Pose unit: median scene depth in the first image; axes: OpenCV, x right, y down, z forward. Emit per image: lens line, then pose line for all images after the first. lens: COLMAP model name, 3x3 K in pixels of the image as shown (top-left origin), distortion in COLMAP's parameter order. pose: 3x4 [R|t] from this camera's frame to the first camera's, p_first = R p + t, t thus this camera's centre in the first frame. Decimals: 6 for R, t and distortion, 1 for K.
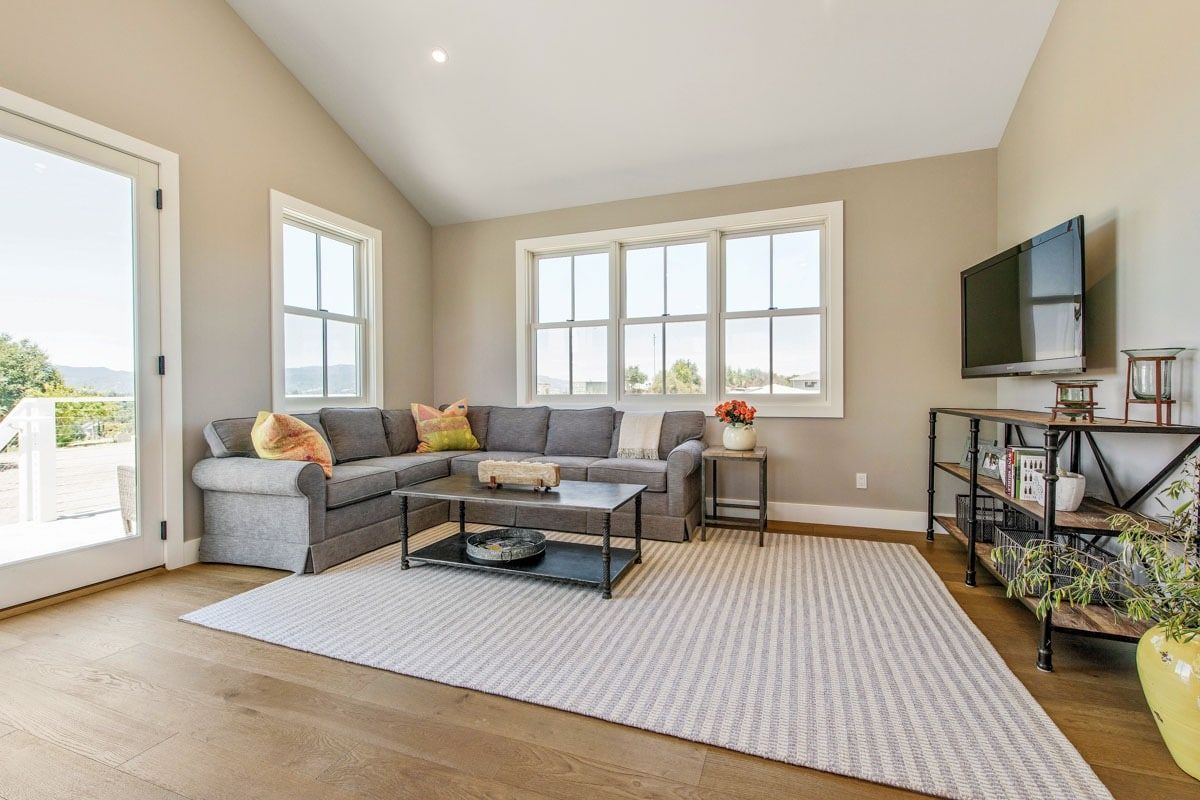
lens RADIAL K [[508.8, 0, 600.0], [0, 508.8, 400.0], [0, 0, 1]] dist [0.012950, -0.000074]
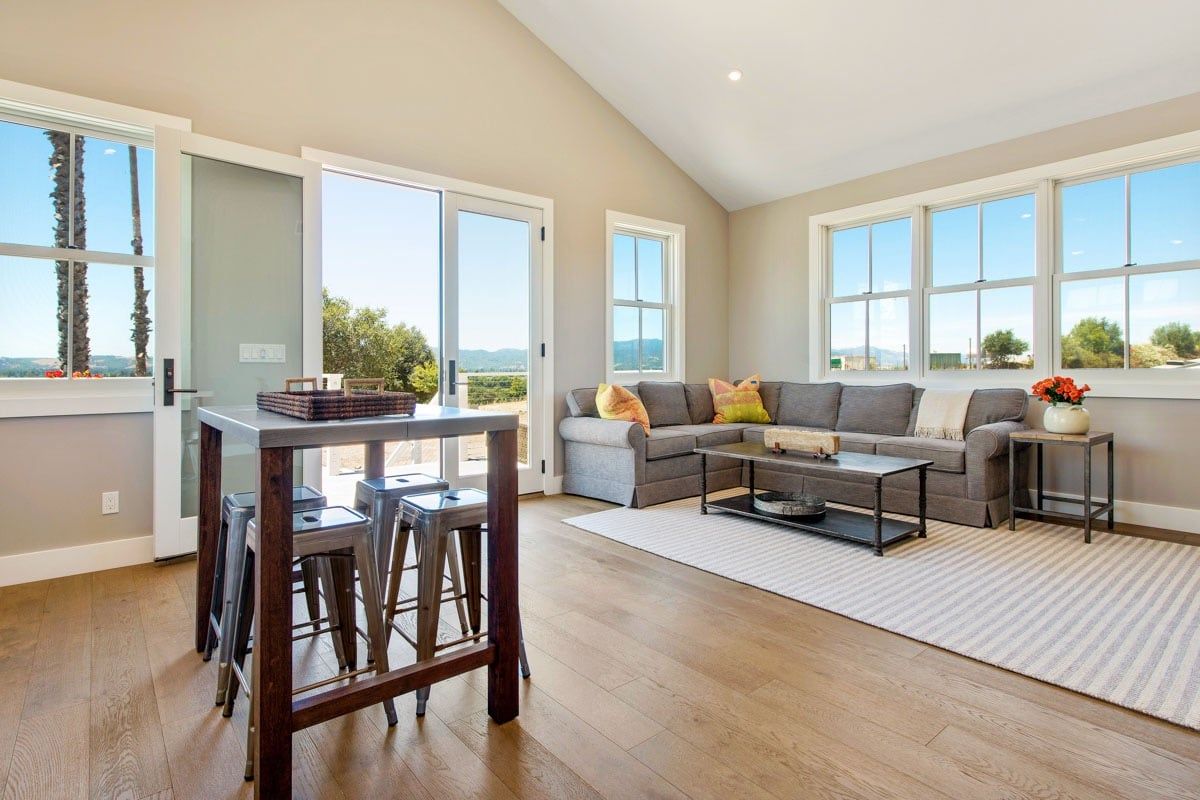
lens RADIAL K [[605.0, 0, 604.4], [0, 605.0, 378.3], [0, 0, 1]] dist [-0.001135, -0.000425]
pose [[0.866010, 0.005841, -0.499993, 0.113981], [-0.004993, 0.999983, 0.003035, 0.003884], [0.500002, -0.000132, 0.866024, -0.317213]]
